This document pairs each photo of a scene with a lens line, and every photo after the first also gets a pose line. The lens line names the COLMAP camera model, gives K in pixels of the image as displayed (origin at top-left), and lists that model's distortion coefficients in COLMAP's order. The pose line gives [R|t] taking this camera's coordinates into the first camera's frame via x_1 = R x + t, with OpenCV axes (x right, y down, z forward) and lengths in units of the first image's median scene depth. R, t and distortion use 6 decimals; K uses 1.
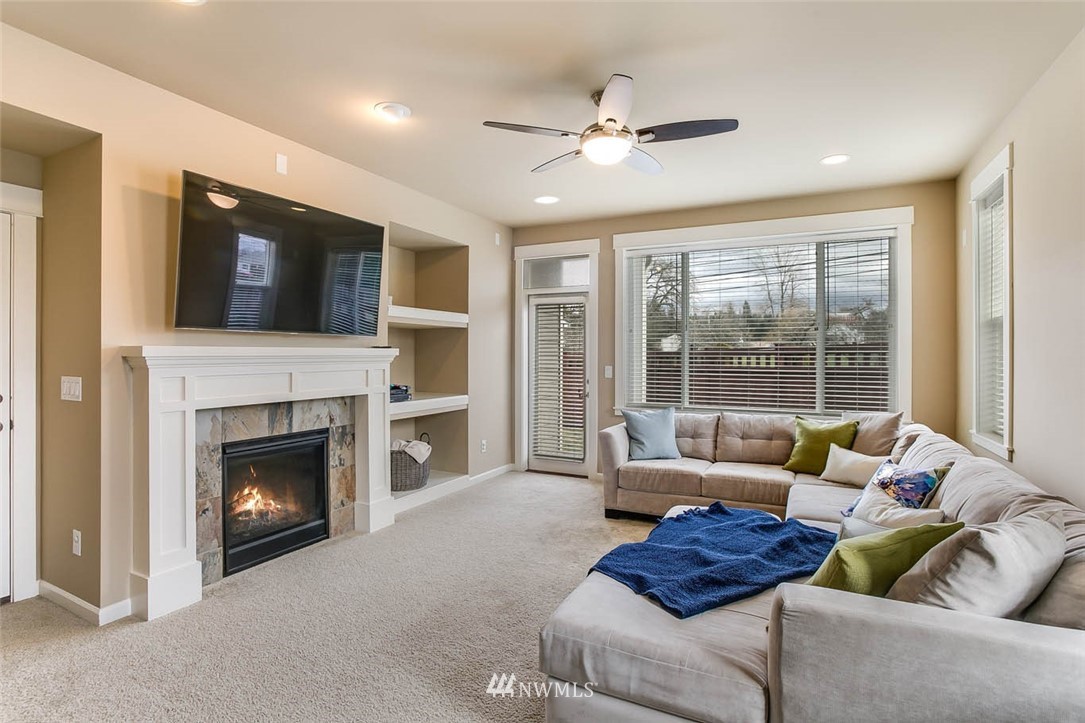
lens RADIAL K [[518.6, 0, 538.9], [0, 518.6, 358.7], [0, 0, 1]] dist [-0.037396, 0.000171]
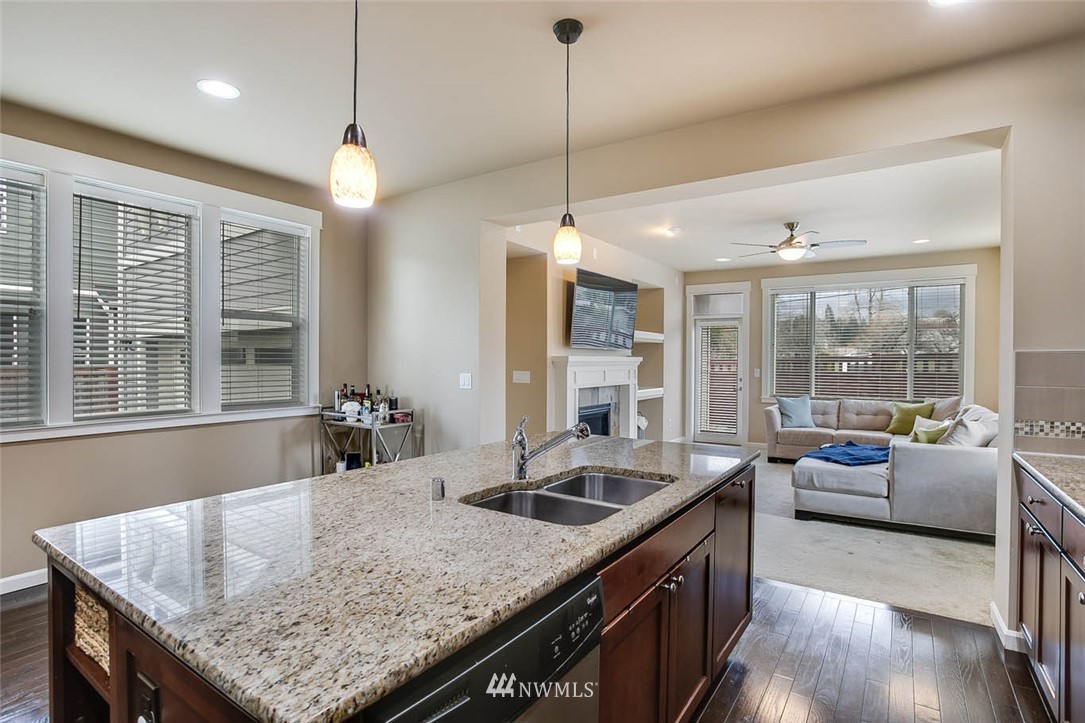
lens RADIAL K [[557.3, 0, 544.4], [0, 557.3, 369.6], [0, 0, 1]] dist [-0.002882, -0.000120]
pose [[0.996546, 0.004885, -0.082902, -0.427152], [-0.004147, 0.999950, 0.009064, 0.005623], [0.082942, -0.008689, 0.996516, -0.793546]]
